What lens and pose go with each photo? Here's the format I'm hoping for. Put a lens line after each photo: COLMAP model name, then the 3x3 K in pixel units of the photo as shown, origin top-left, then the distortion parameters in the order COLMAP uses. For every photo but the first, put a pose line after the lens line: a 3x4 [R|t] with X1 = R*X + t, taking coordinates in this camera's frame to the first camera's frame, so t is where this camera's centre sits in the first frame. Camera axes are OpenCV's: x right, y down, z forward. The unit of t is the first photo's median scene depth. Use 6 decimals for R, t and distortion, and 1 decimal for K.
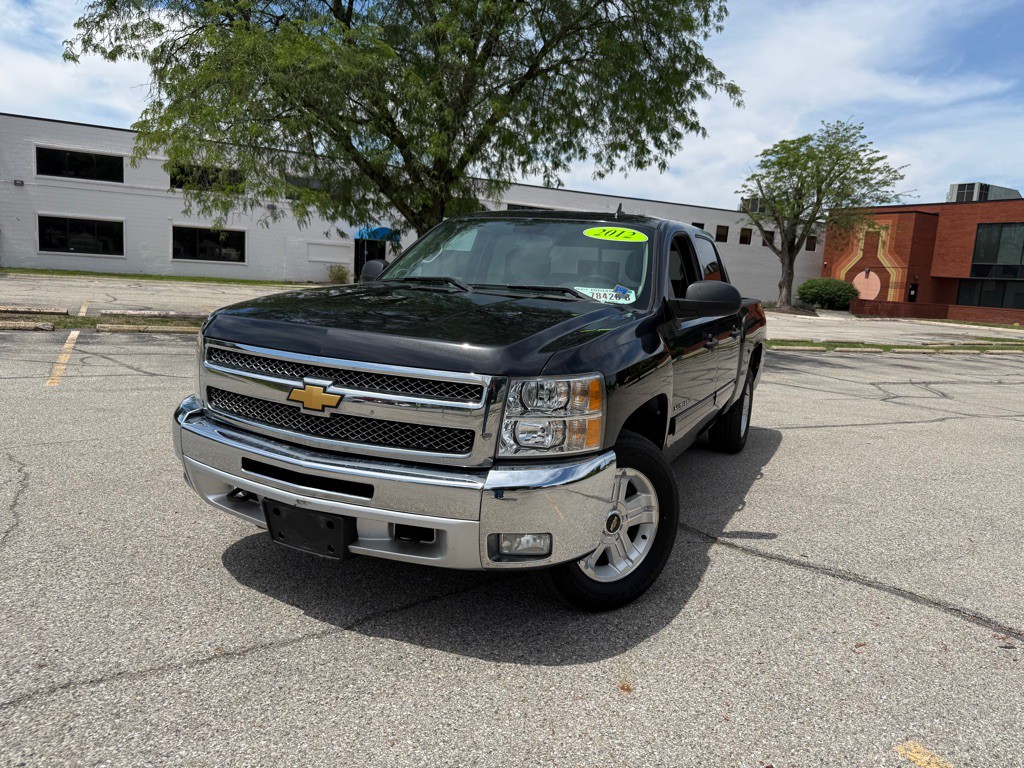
lens RADIAL K [[740.1, 0, 499.3], [0, 740.1, 384.2], [0, 0, 1]] dist [0.023786, -0.037822]
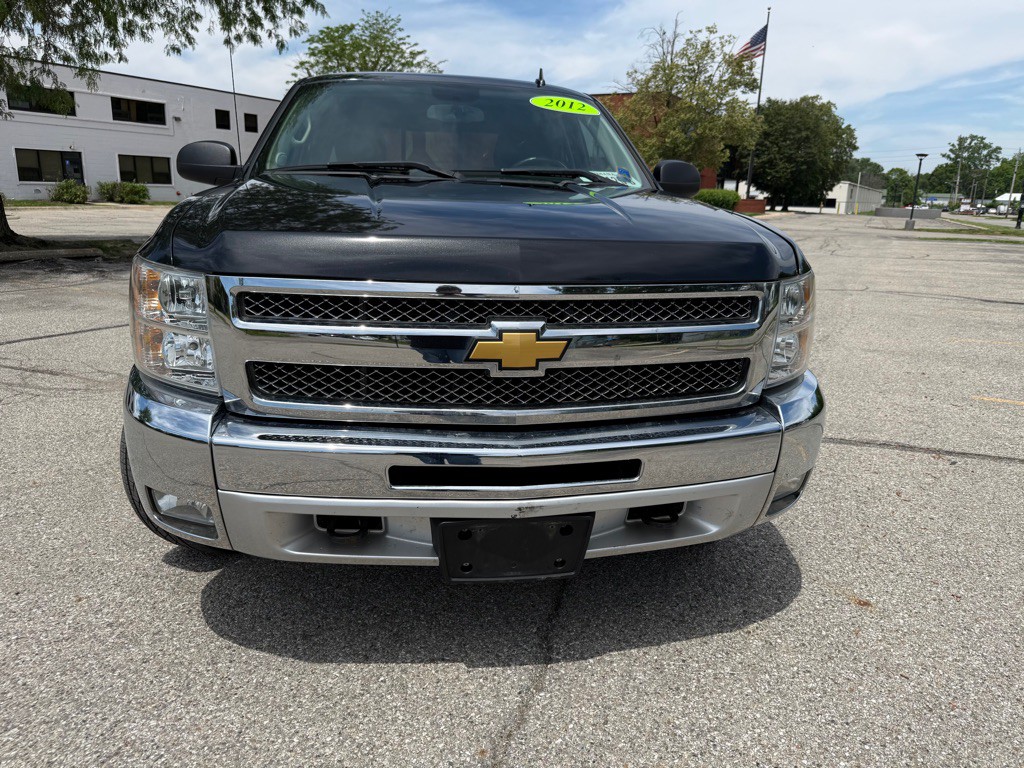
lens RADIAL K [[751.3, 0, 501.0], [0, 751.3, 366.0], [0, 0, 1]] dist [-0.046562, 0.126678]
pose [[0.820101, -0.169996, 0.546384, -0.045668], [0.109566, 0.983835, 0.141646, -0.004585], [-0.561631, -0.056299, 0.825470, 0.034791]]
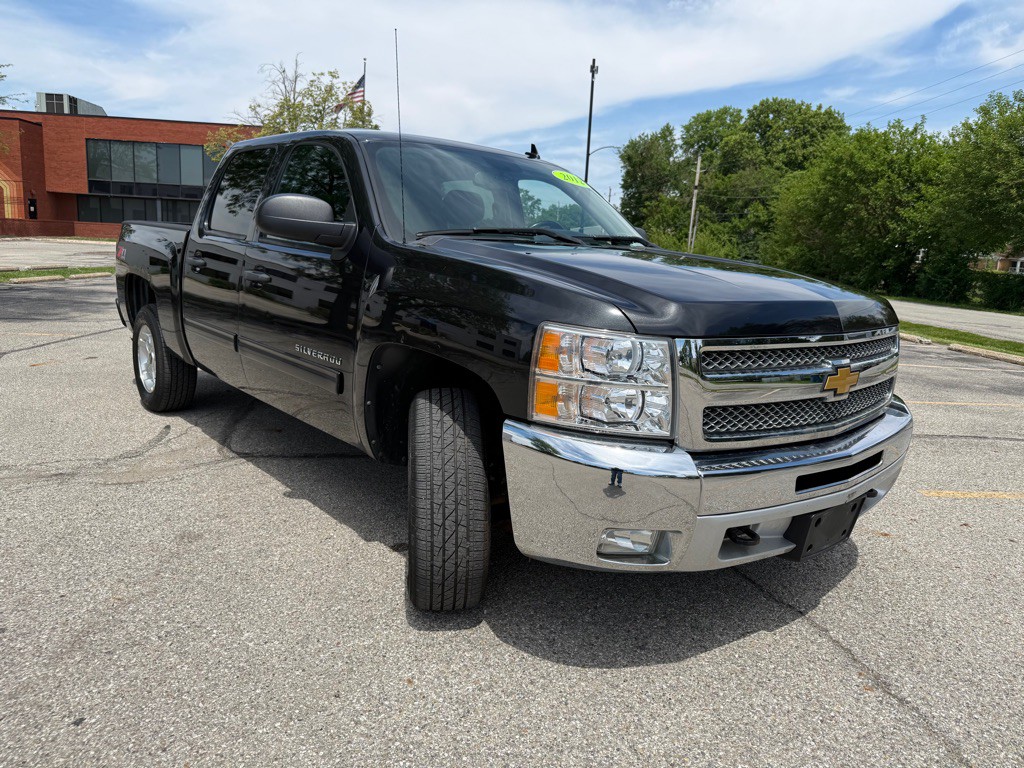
lens RADIAL K [[733.1, 0, 511.4], [0, 733.1, 389.1], [0, 0, 1]] dist [0.025004, -0.026862]
pose [[0.400565, -0.222550, 0.888830, -0.088083], [0.113064, 0.974646, 0.193083, -0.013820], [-0.909266, 0.023152, 0.415571, 0.073264]]
